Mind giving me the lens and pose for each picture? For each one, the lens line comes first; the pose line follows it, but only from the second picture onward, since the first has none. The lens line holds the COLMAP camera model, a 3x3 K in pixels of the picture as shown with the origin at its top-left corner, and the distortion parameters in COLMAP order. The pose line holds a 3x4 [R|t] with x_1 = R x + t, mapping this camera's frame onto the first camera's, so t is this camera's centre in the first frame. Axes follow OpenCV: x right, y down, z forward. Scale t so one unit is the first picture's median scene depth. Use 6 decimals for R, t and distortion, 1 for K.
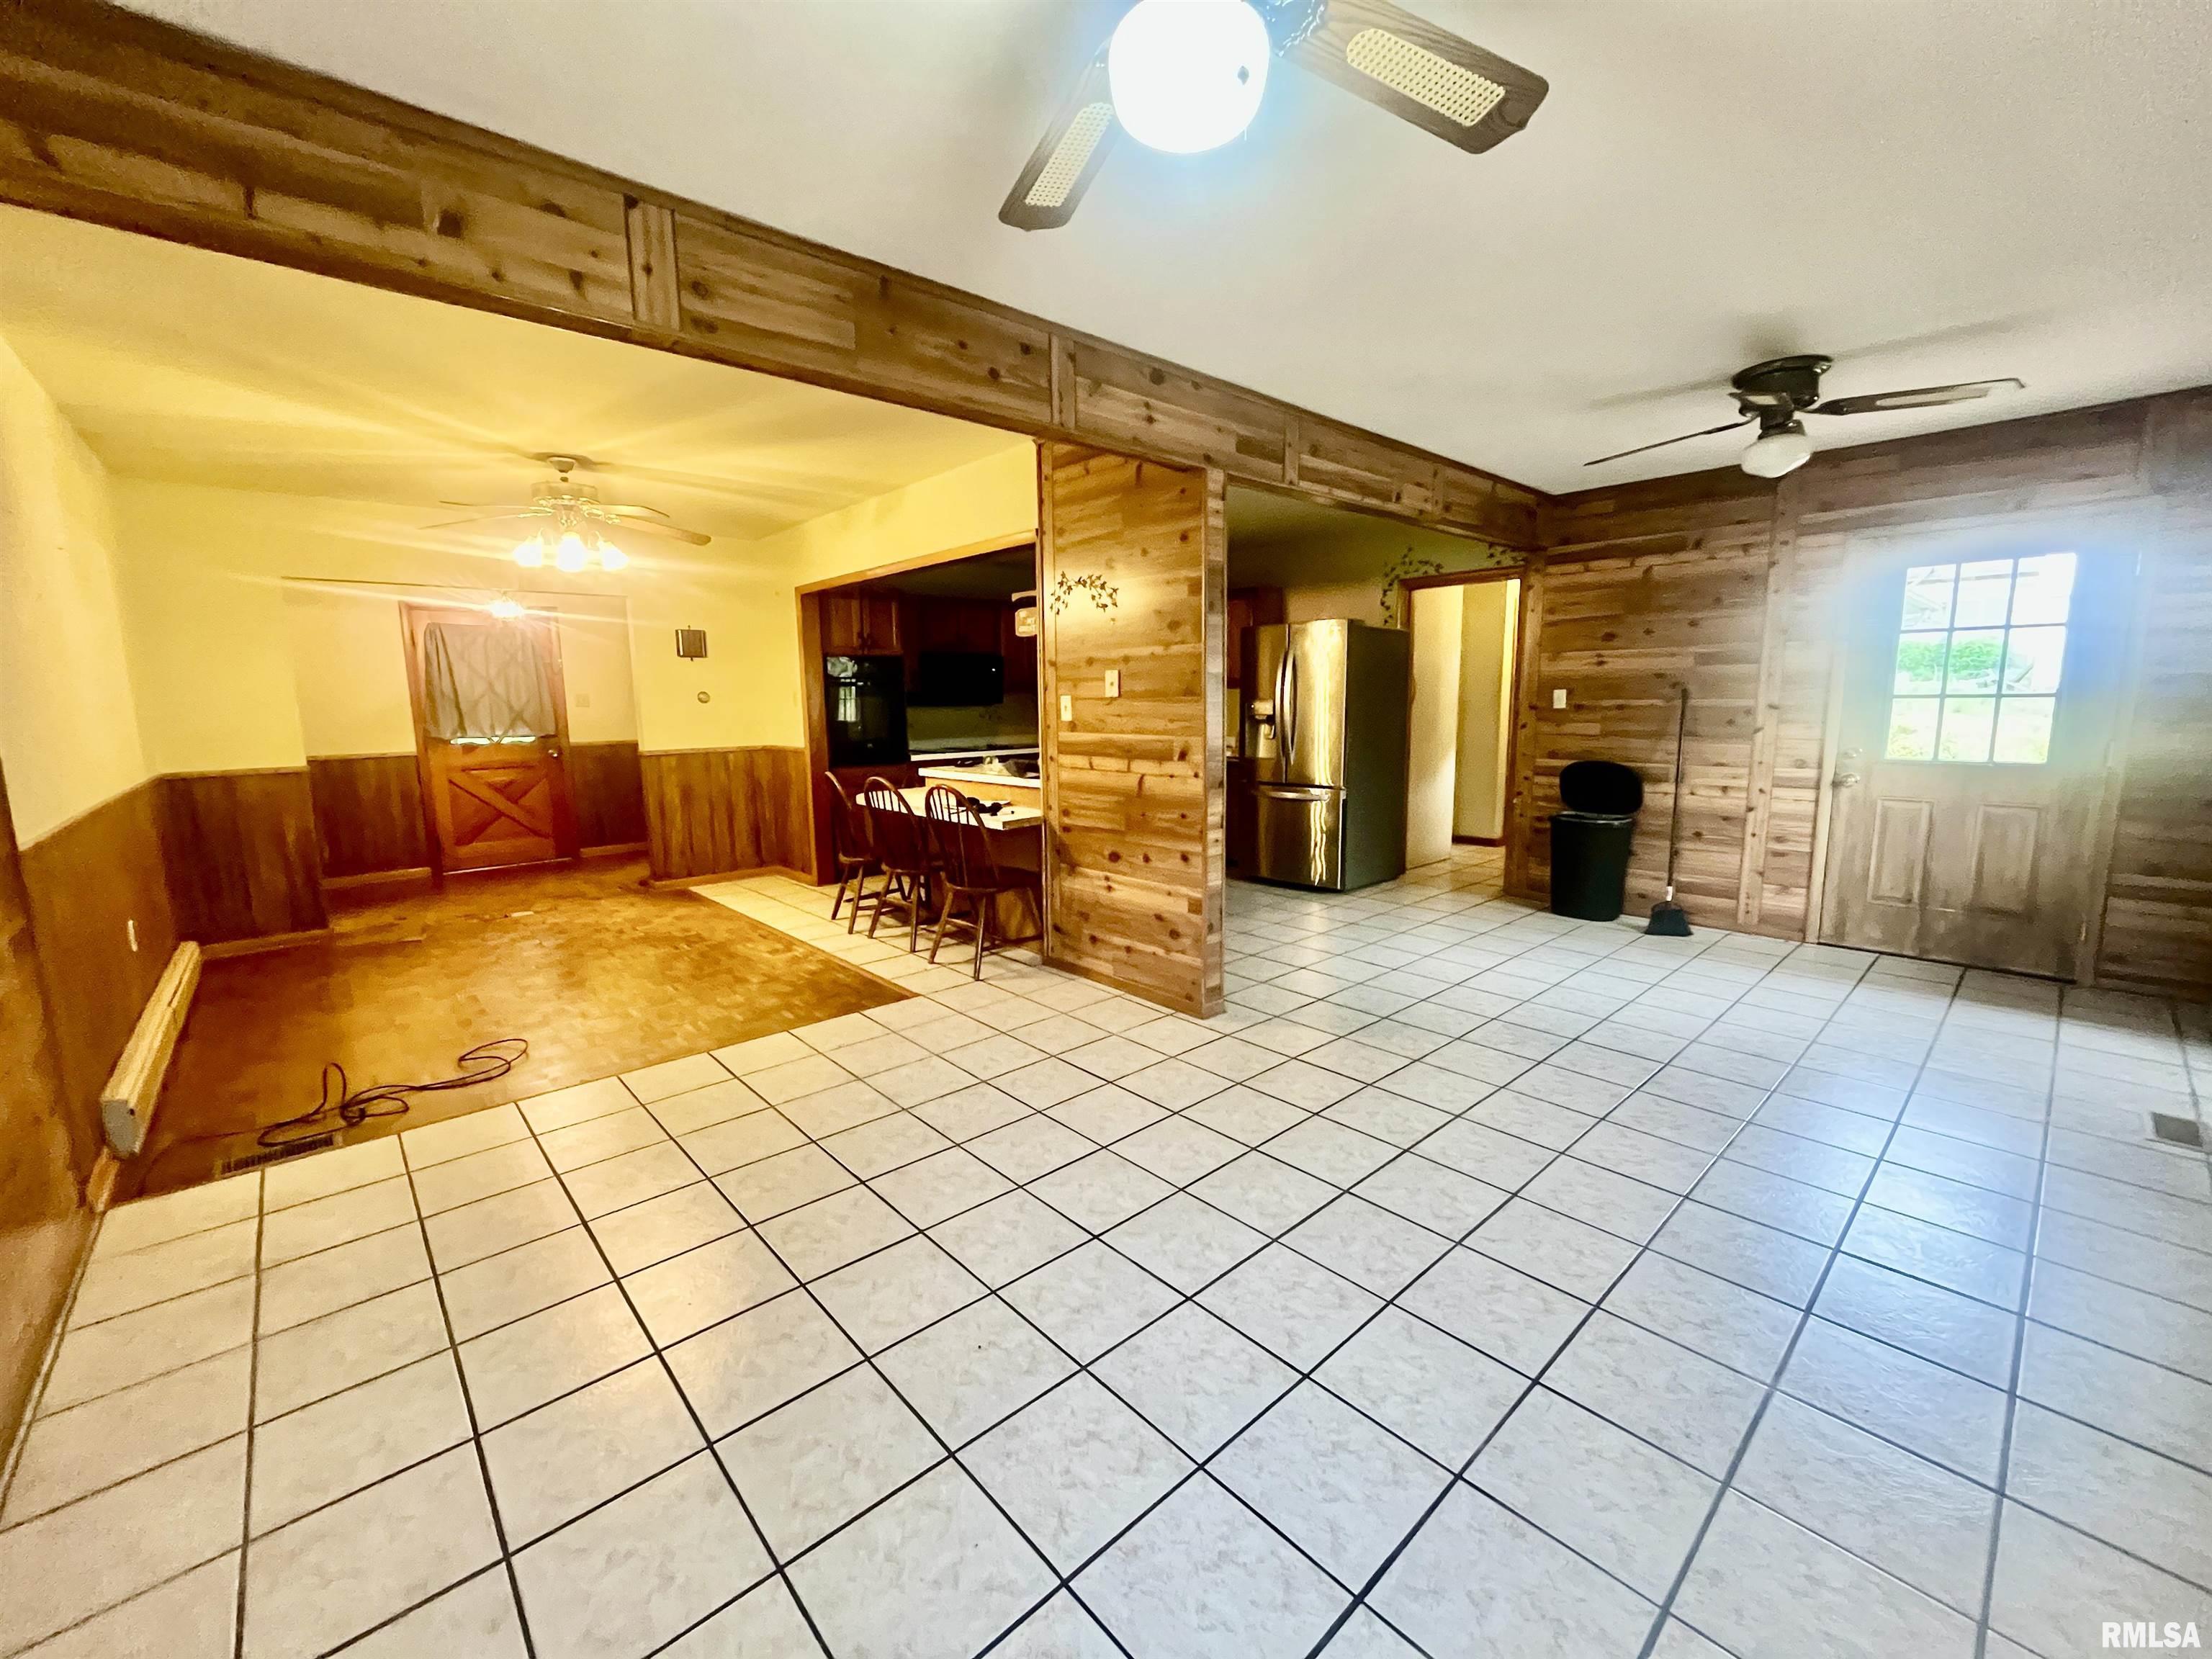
lens RADIAL K [[891.6, 0, 1100.1], [0, 891.6, 829.0], [0, 0, 1]] dist [-0.002573, -0.000093]
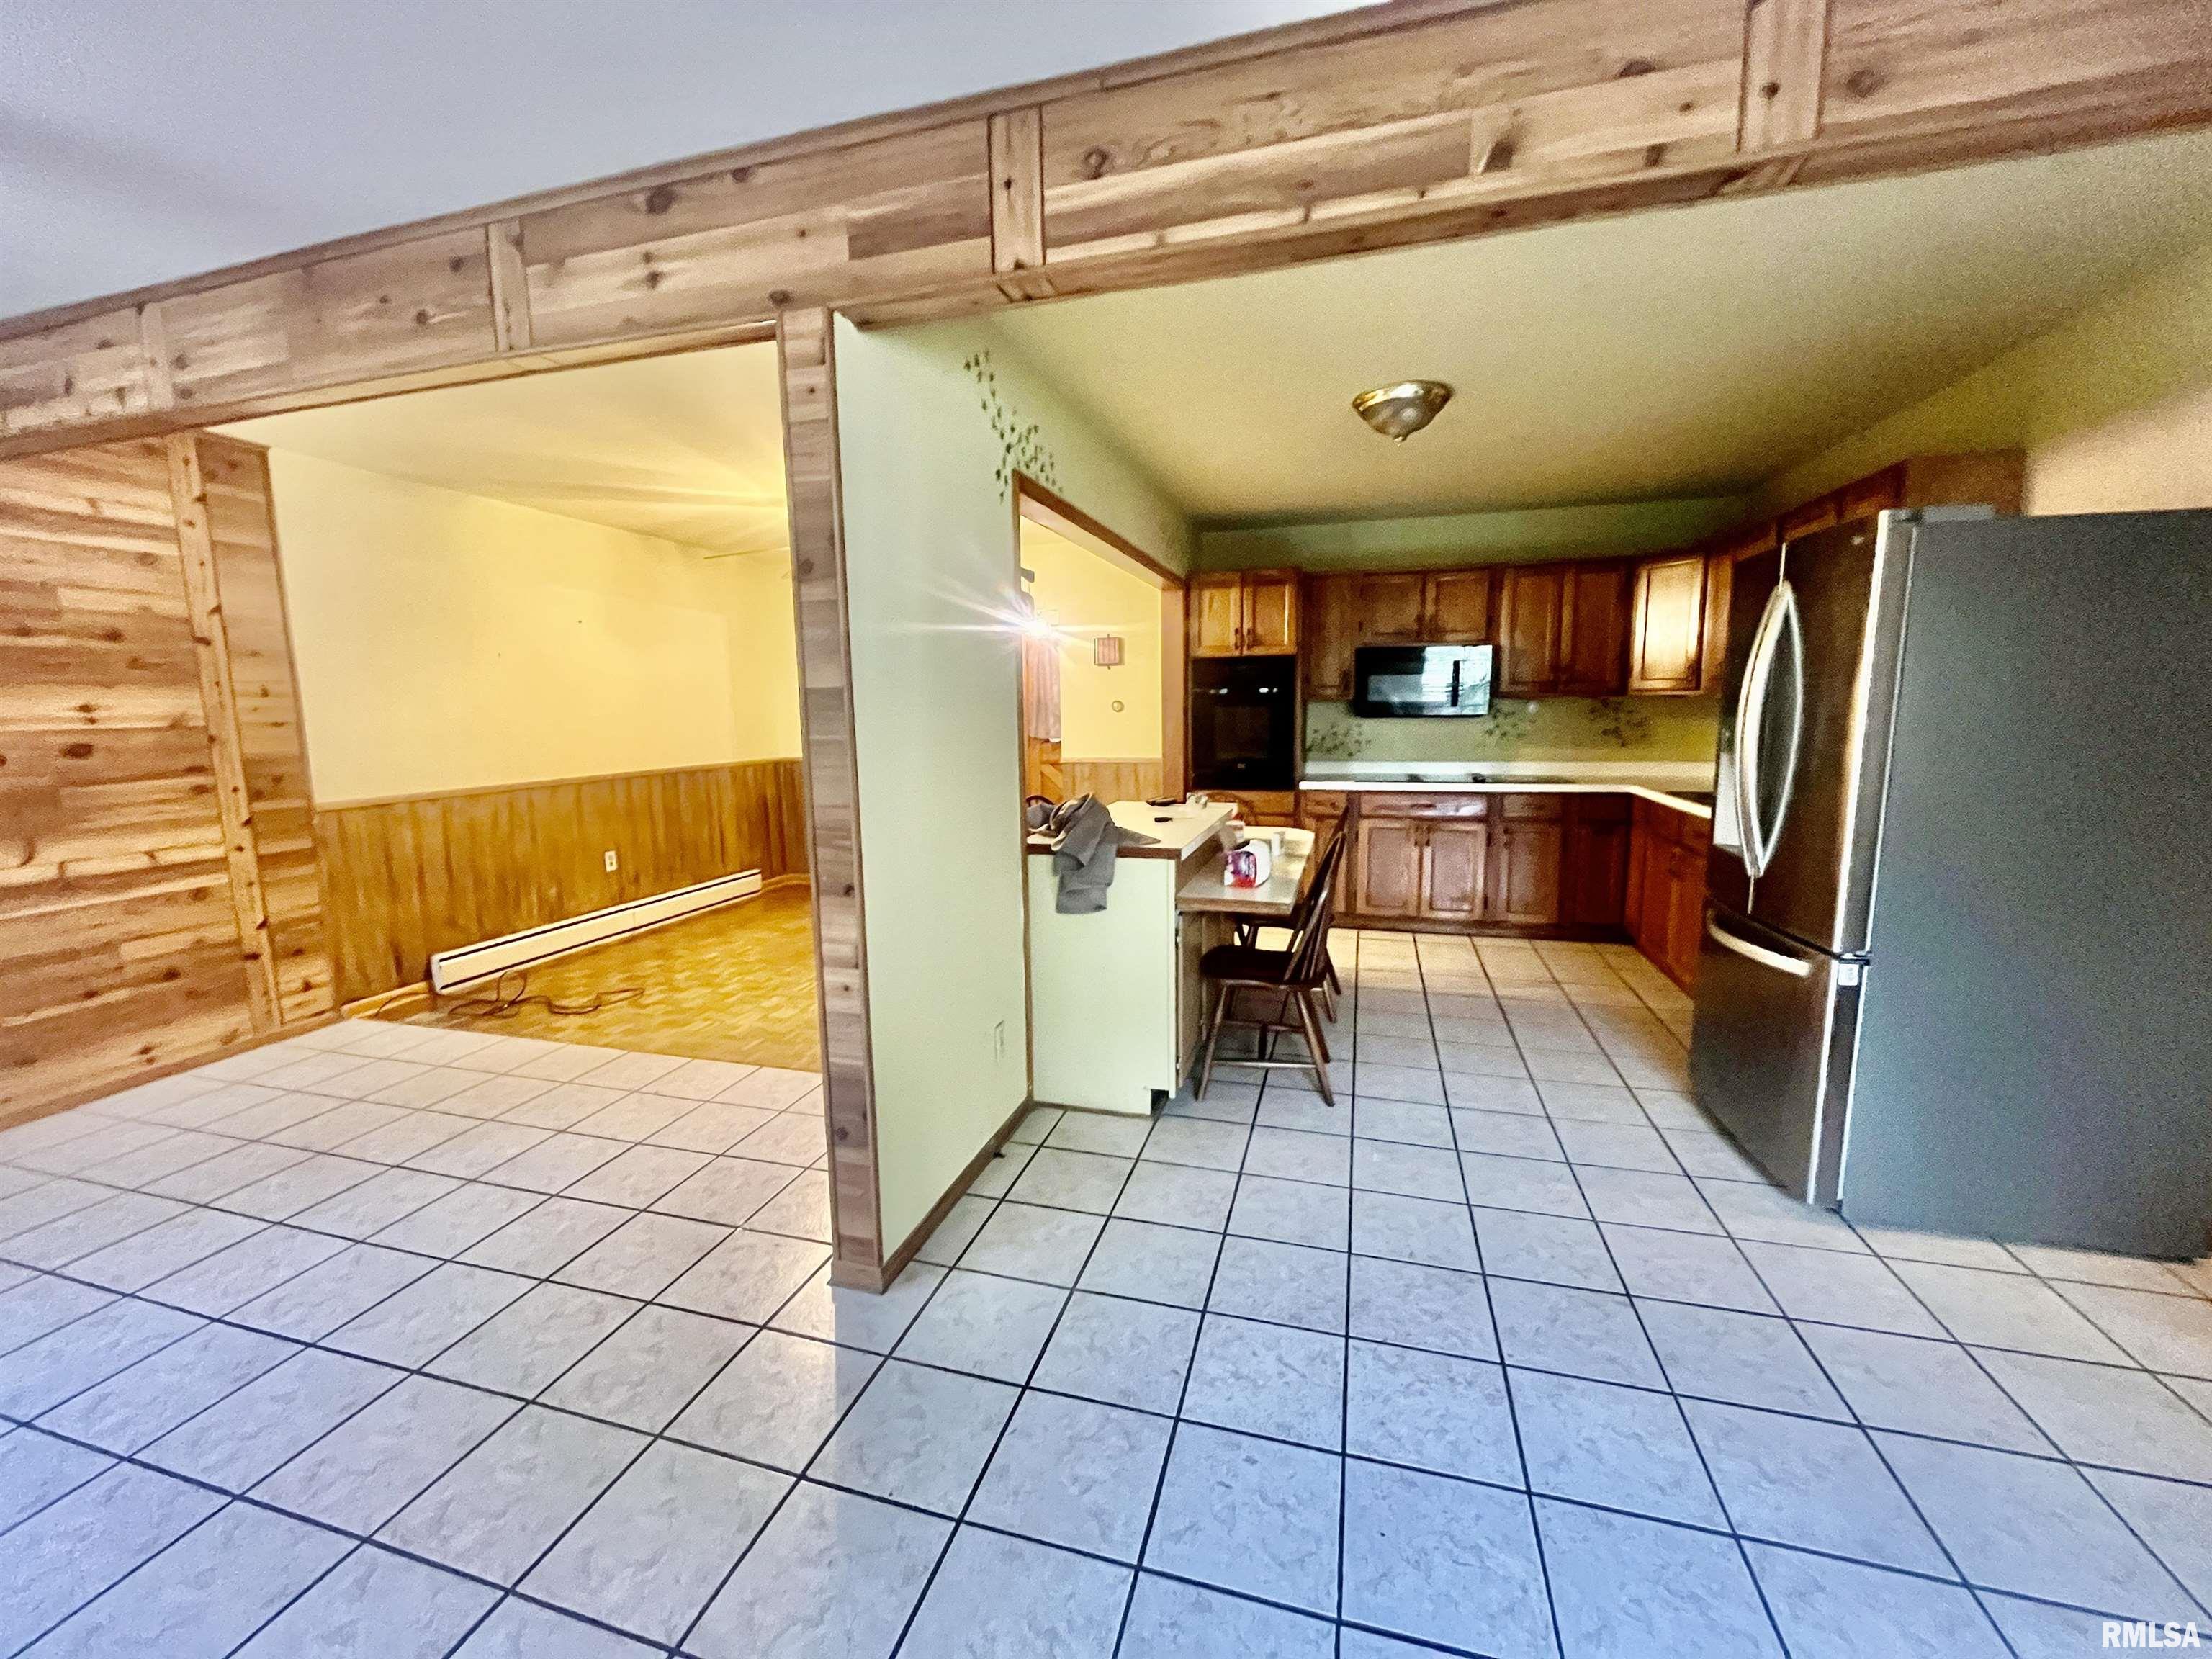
lens RADIAL K [[891.6, 0, 1100.1], [0, 891.6, 829.0], [0, 0, 1]] dist [-0.002573, -0.000093]
pose [[0.525224, 0.123677, -0.841928, 0.512560], [-0.117272, 0.990462, 0.072338, -0.111756], [0.842845, 0.060741, 0.534718, 0.634466]]
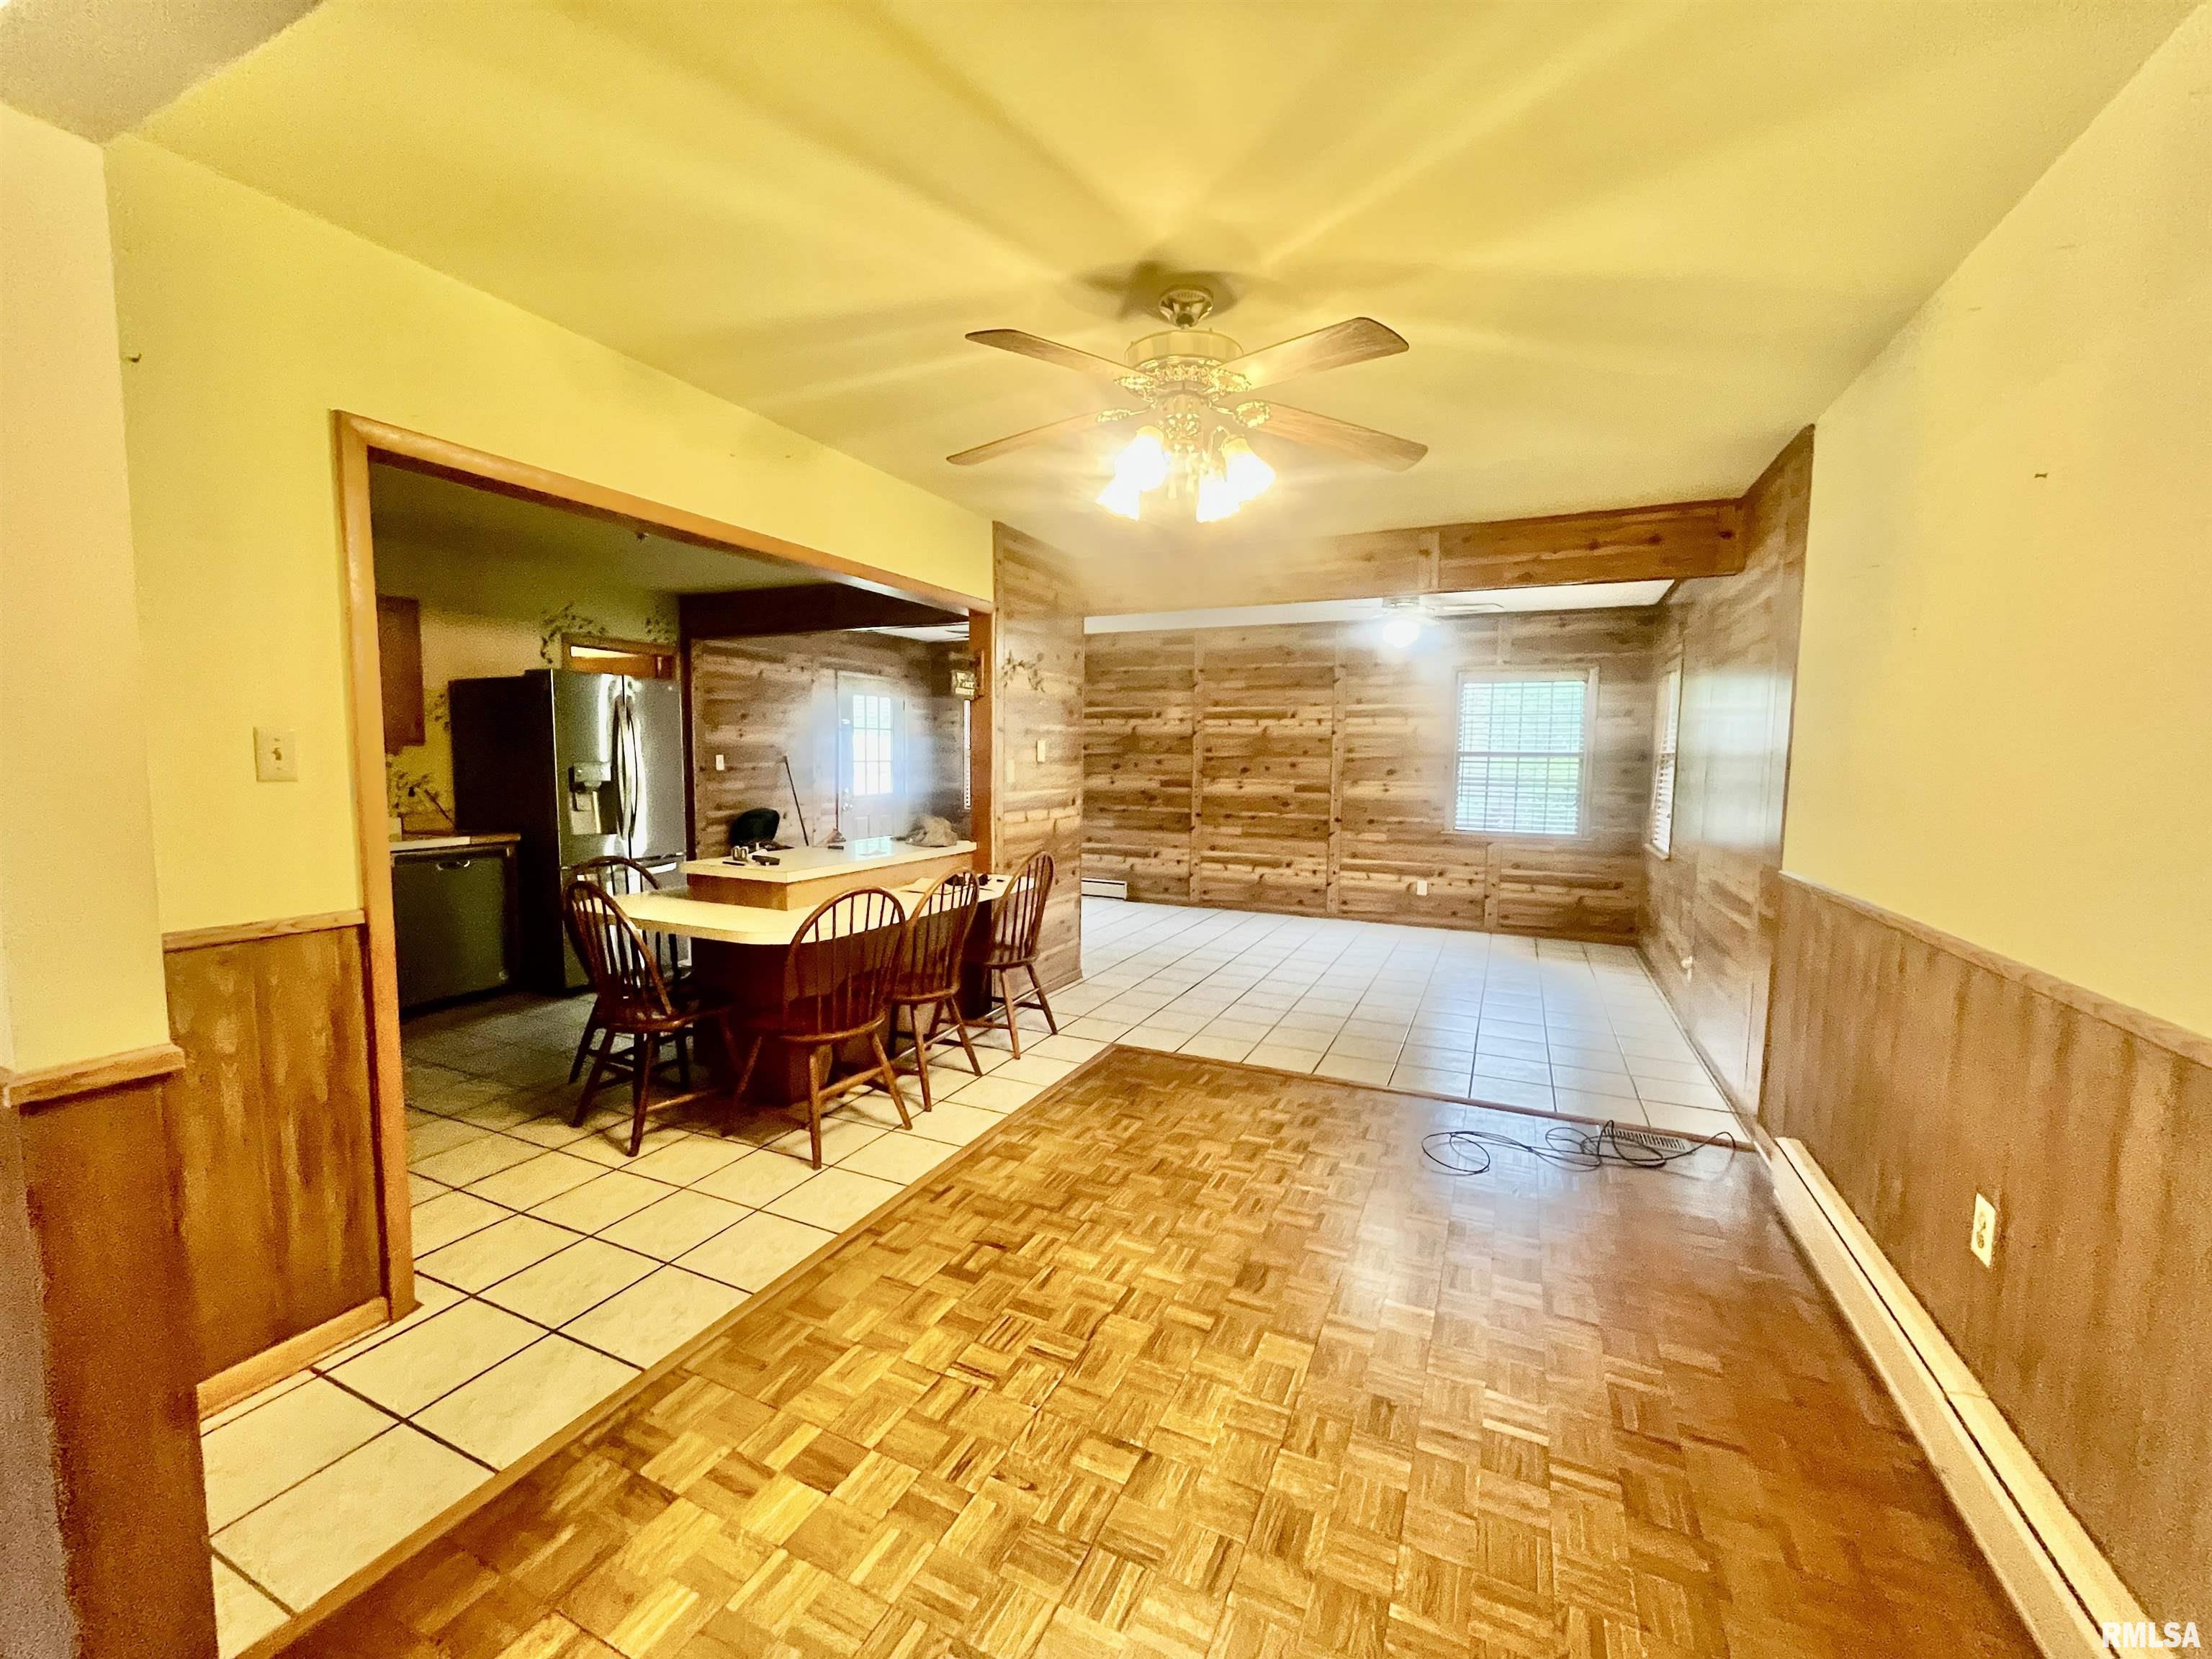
lens RADIAL K [[891.6, 0, 1100.1], [0, 891.6, 829.0], [0, 0, 1]] dist [-0.002573, -0.000093]
pose [[-0.392191, -0.067682, 0.917391, -0.965569], [0.129886, 0.983224, 0.128067, -0.167256], [-0.910668, 0.169383, -0.376820, 1.155365]]
